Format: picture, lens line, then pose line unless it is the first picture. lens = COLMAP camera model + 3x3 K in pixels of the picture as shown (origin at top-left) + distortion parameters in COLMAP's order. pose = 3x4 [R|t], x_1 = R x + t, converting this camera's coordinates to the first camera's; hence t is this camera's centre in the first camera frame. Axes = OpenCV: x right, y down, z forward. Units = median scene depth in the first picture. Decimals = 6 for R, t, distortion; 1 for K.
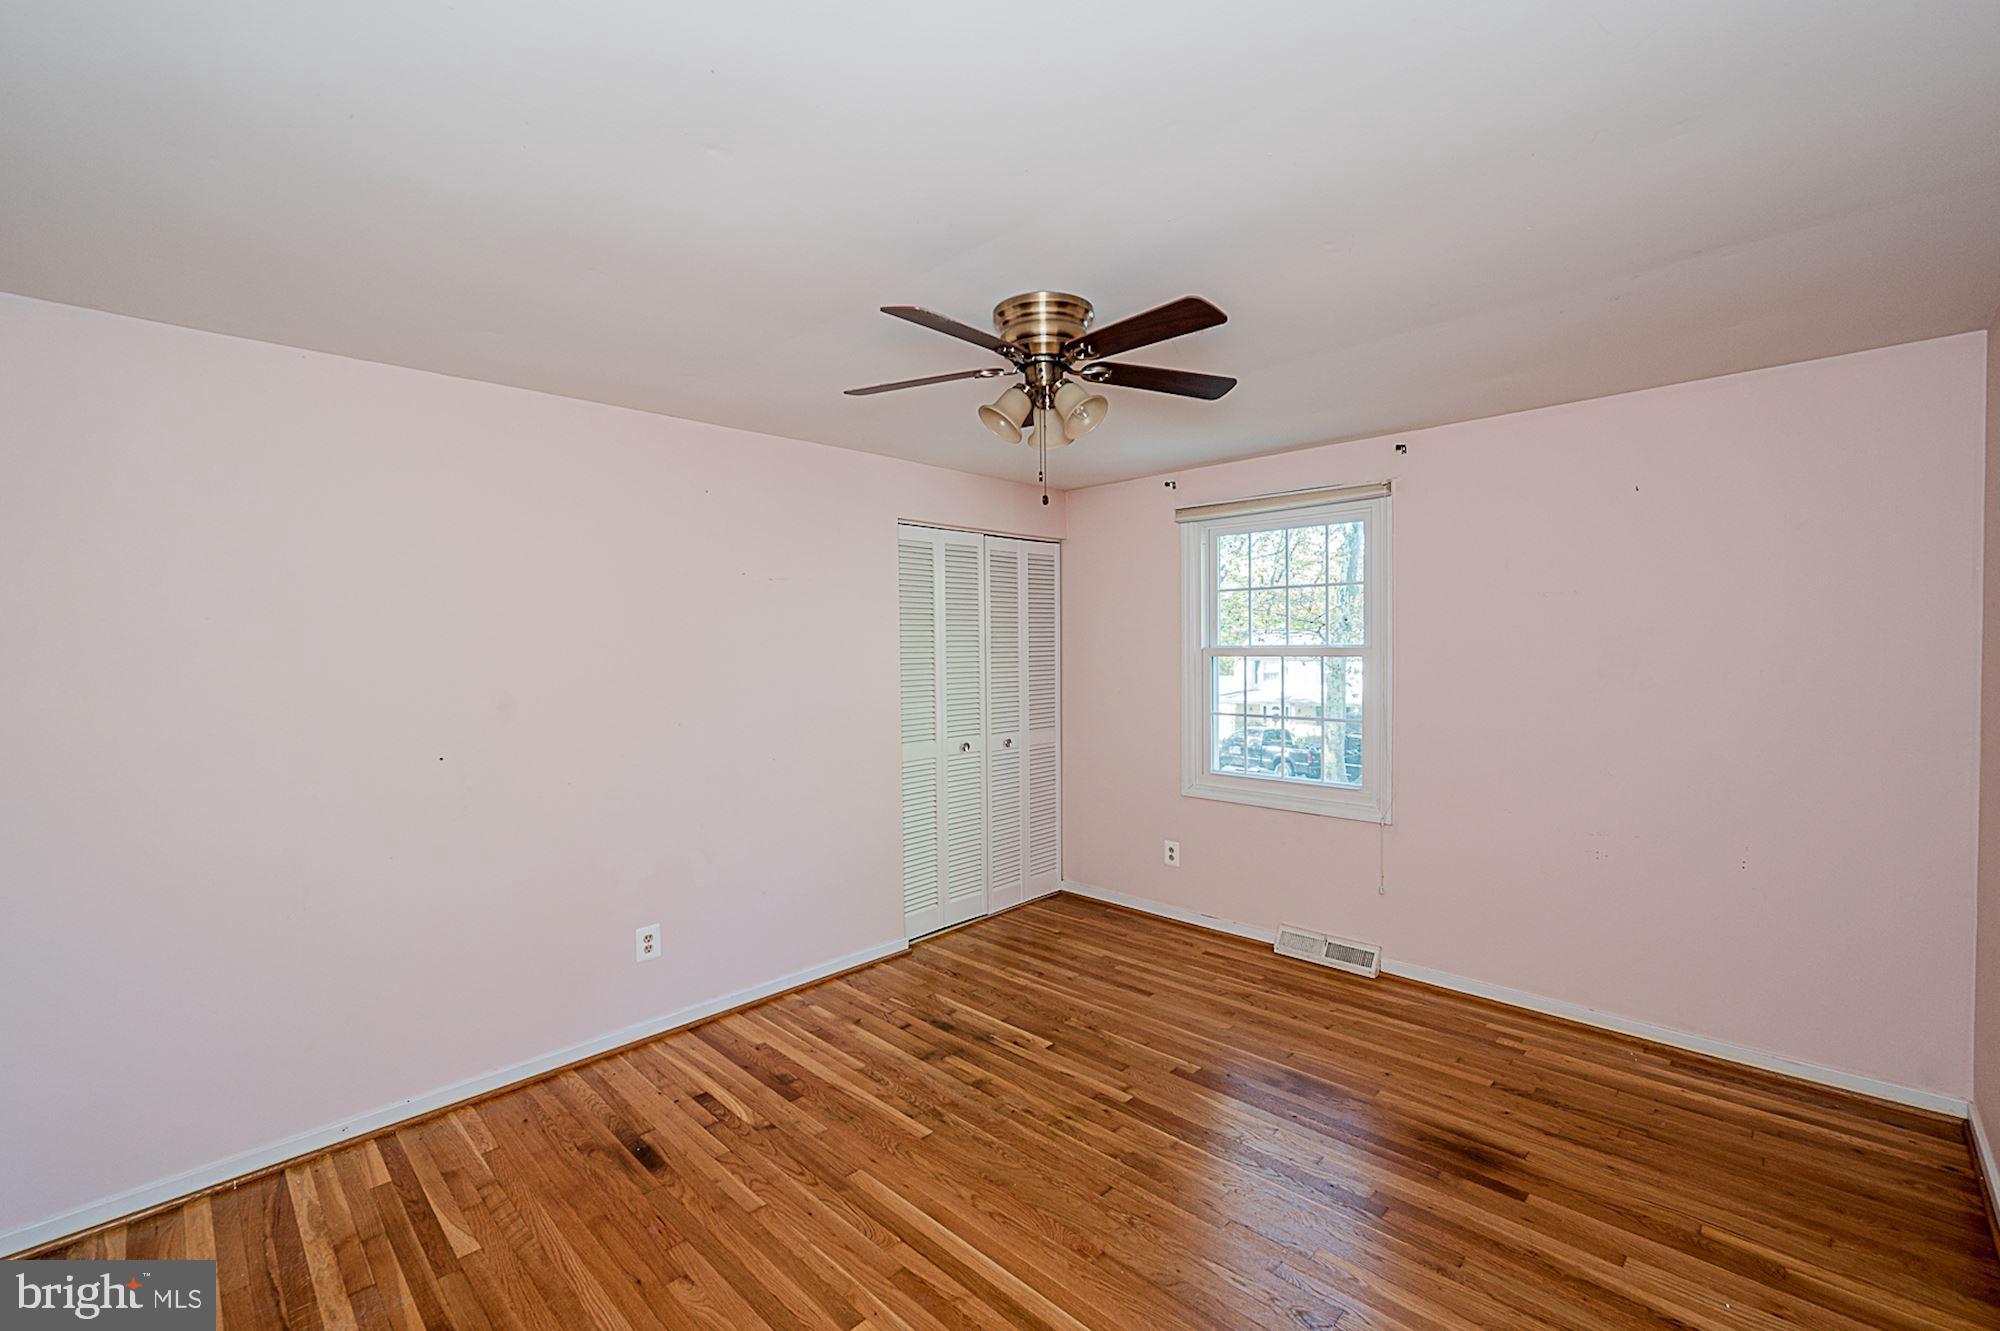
lens RADIAL K [[846.2, 0, 1010.8], [0, 846.2, 662.0], [0, 0, 1]] dist [-0.000205, 0.000028]
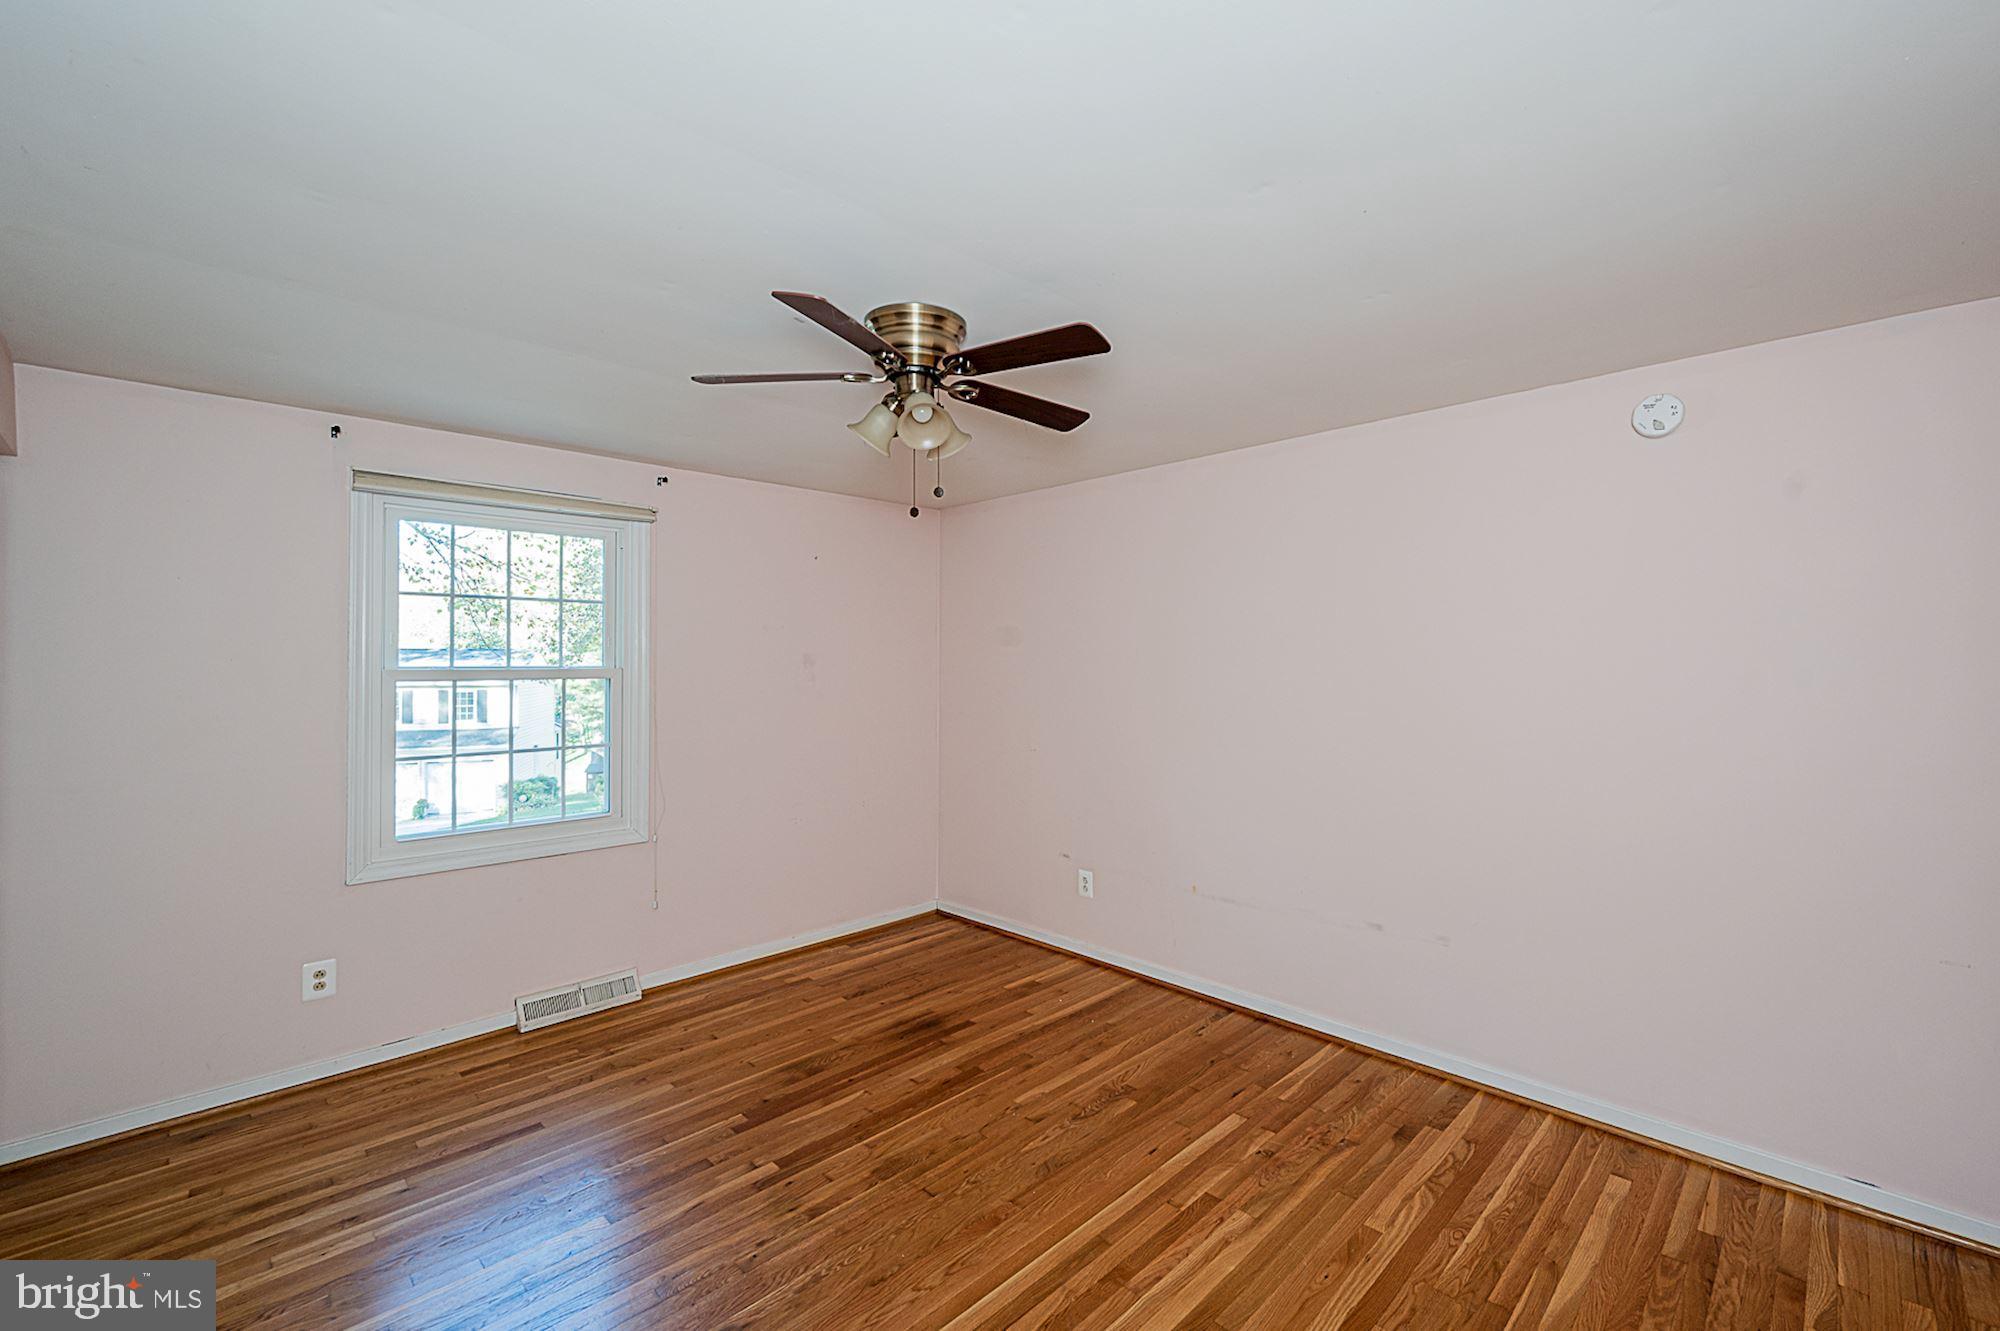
lens RADIAL K [[846.2, 0, 1010.8], [0, 846.2, 662.0], [0, 0, 1]] dist [-0.000205, 0.000028]
pose [[0.018124, 0.012431, 0.999758, -0.606070], [0.027196, 0.999547, -0.012921, 0.000565], [-0.999466, 0.027423, 0.017778, 0.572676]]
